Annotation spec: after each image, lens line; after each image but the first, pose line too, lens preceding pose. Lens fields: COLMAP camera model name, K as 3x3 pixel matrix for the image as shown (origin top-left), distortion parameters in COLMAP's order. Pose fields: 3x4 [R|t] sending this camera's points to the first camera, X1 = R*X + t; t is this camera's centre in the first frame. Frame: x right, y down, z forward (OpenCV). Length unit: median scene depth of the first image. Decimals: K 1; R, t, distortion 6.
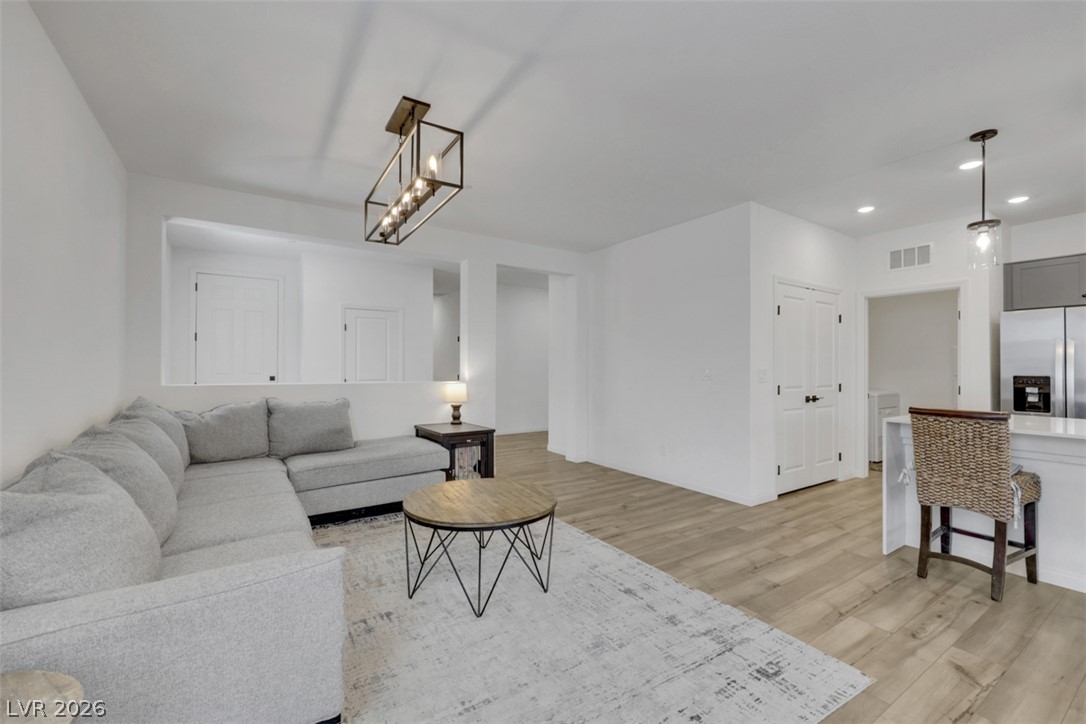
lens RADIAL K [[450.4, 0, 541.8], [0, 450.4, 363.5], [0, 0, 1]] dist [0.003011, 0.000292]
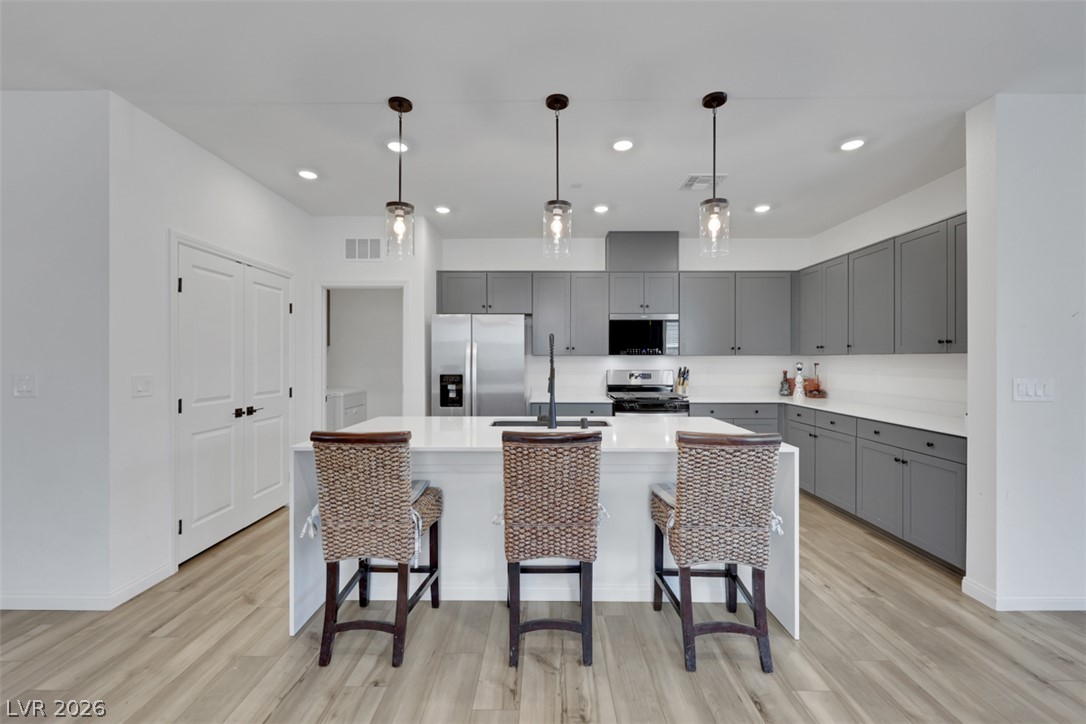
lens RADIAL K [[447.4, 0, 539.2], [0, 447.4, 357.4], [0, 0, 1]] dist [-0.000448, 0.000104]
pose [[0.558773, -0.000272, 0.829321, 0.312030], [-0.003472, 0.999990, 0.002668, -0.017719], [-0.829313, -0.004370, 0.558767, 0.223465]]
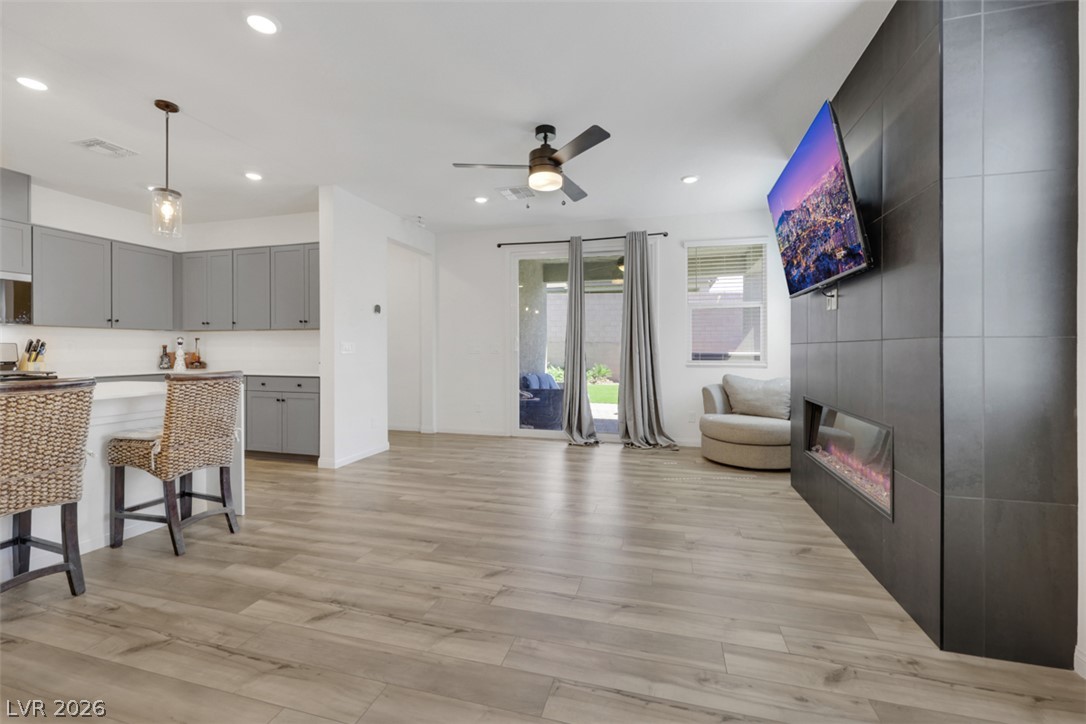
lens RADIAL K [[453.0, 0, 546.1], [0, 453.0, 359.7], [0, 0, 1]] dist [-0.000738, -0.000052]
pose [[-0.657690, -0.021354, 0.752986, -0.031927], [-0.007340, 0.999732, 0.021940, 0.028589], [-0.753253, 0.008903, -0.657671, 0.393896]]
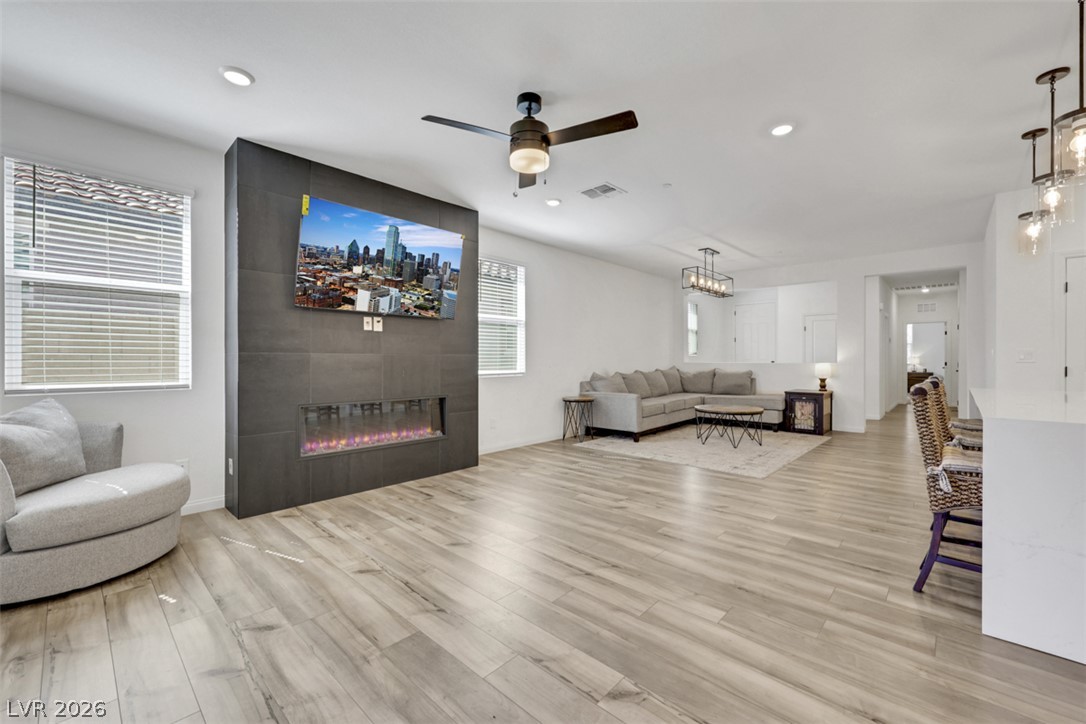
lens RADIAL K [[442.5, 0, 546.9], [0, 442.5, 363.4], [0, 0, 1]] dist [-0.000809, -0.000012]
pose [[0.236350, 0.006034, -0.971649, 1.323878], [0.007255, 0.999942, 0.007975, 0.030427], [0.971641, -0.008934, 0.236293, -0.317853]]
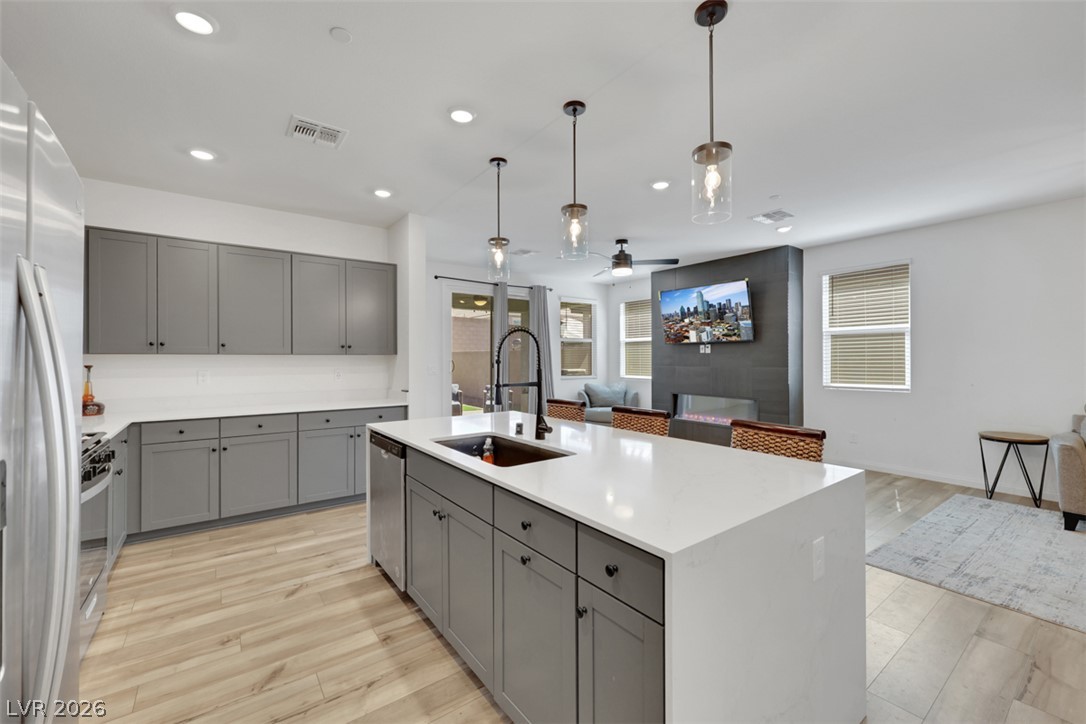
lens RADIAL K [[442.5, 0, 546.9], [0, 442.5, 363.4], [0, 0, 1]] dist [-0.000809, -0.000012]
pose [[-0.998374, 0.001015, -0.056991, 0.947150], [0.000693, 0.999984, 0.005677, -0.009390], [0.056996, 0.005628, -0.998359, 1.210553]]
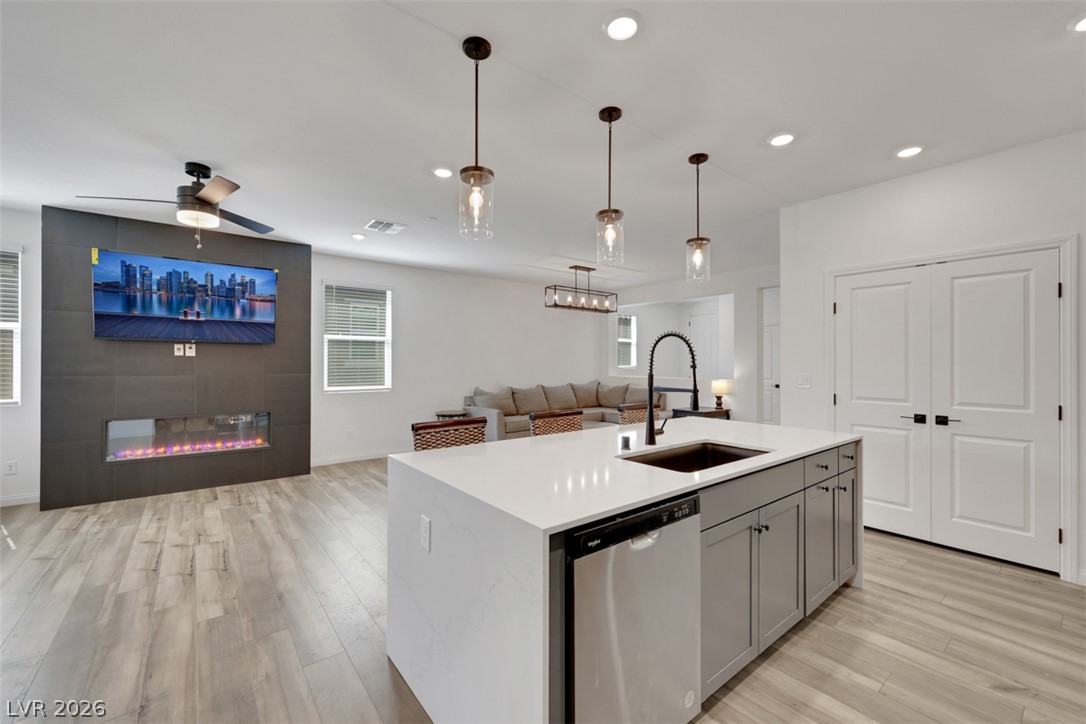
lens RADIAL K [[445.0, 0, 538.3], [0, 445.0, 364.2], [0, 0, 1]] dist [0.001359, 0.000316]
pose [[0.077586, -0.002253, -0.996983, 1.515117], [0.004525, 0.999988, -0.001907, -0.011109], [0.996975, -0.004363, 0.077596, 0.405867]]
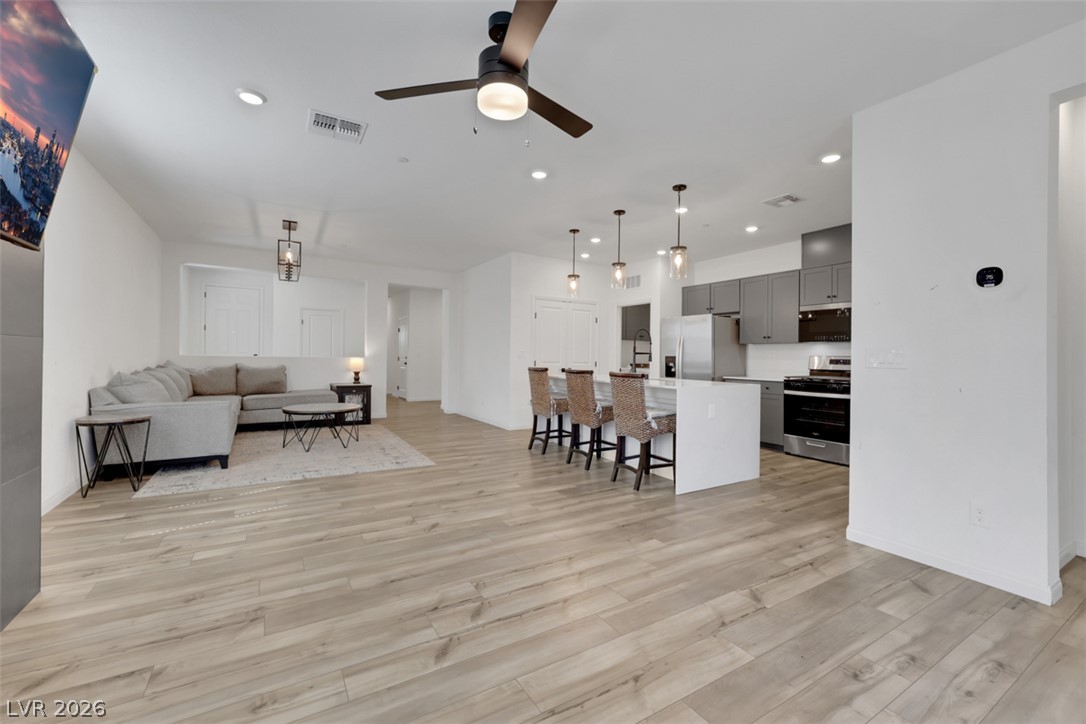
lens RADIAL K [[447.4, 0, 539.2], [0, 447.4, 357.4], [0, 0, 1]] dist [-0.000448, 0.000104]
pose [[0.998829, 0.011494, -0.046991, 0.697725], [-0.011119, 0.999904, 0.008225, 0.025998], [0.047081, -0.007693, 0.998861, -0.745150]]
